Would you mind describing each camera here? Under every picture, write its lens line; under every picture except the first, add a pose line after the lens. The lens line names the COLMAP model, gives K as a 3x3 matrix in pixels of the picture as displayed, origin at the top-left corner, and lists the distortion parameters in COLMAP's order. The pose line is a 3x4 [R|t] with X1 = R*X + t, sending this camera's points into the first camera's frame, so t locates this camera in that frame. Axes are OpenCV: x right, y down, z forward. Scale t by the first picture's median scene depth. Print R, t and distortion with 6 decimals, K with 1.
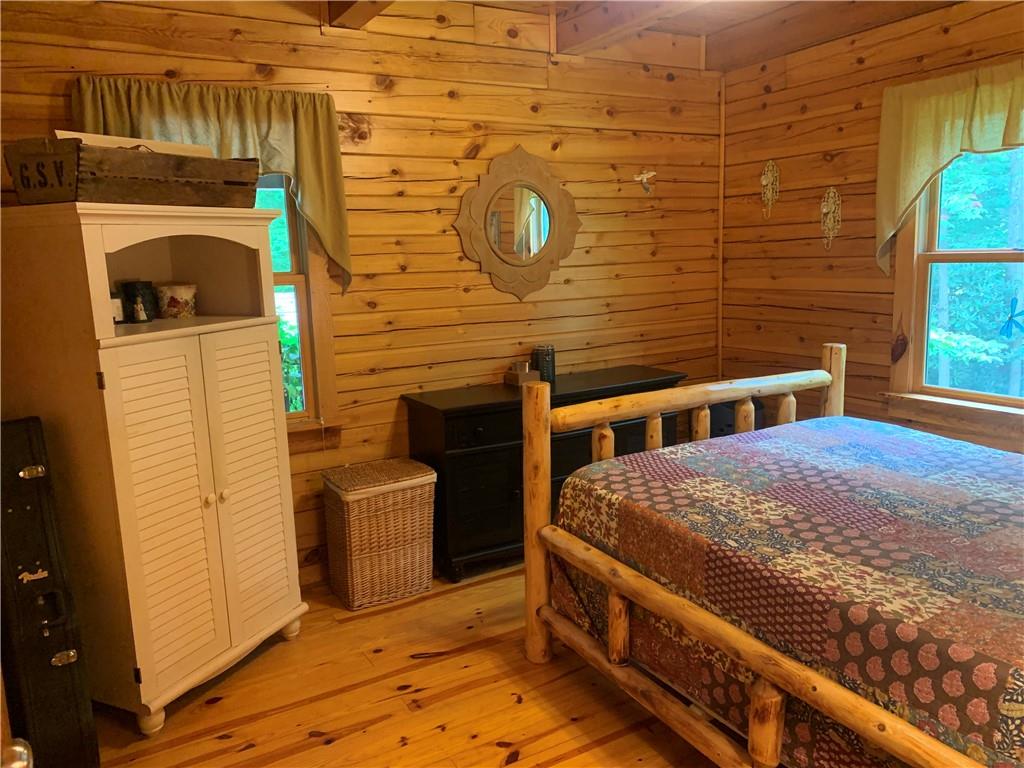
lens RADIAL K [[781.9, 0, 514.5], [0, 781.9, 380.6], [0, 0, 1]] dist [0.008634, -0.001511]
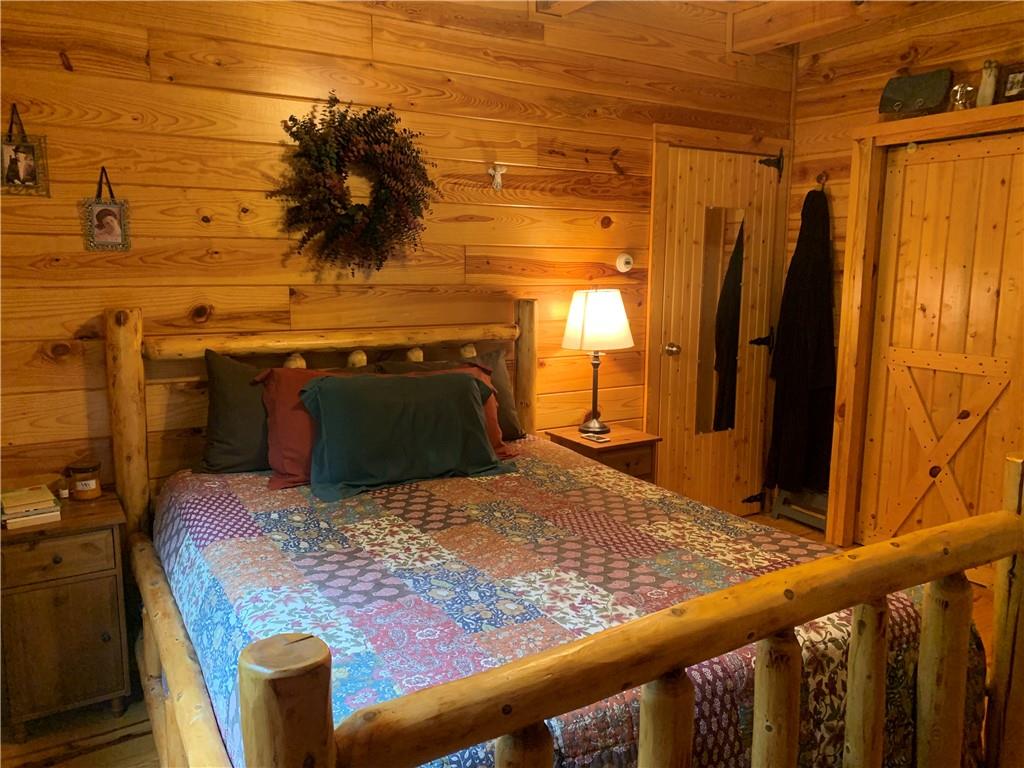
lens RADIAL K [[781.9, 0, 514.5], [0, 781.9, 380.6], [0, 0, 1]] dist [0.008634, -0.001511]
pose [[-0.999309, 0.032174, -0.018603, 0.519946], [0.024643, 0.948320, 0.316357, -0.301987], [0.027820, 0.315680, -0.948458, 1.833313]]
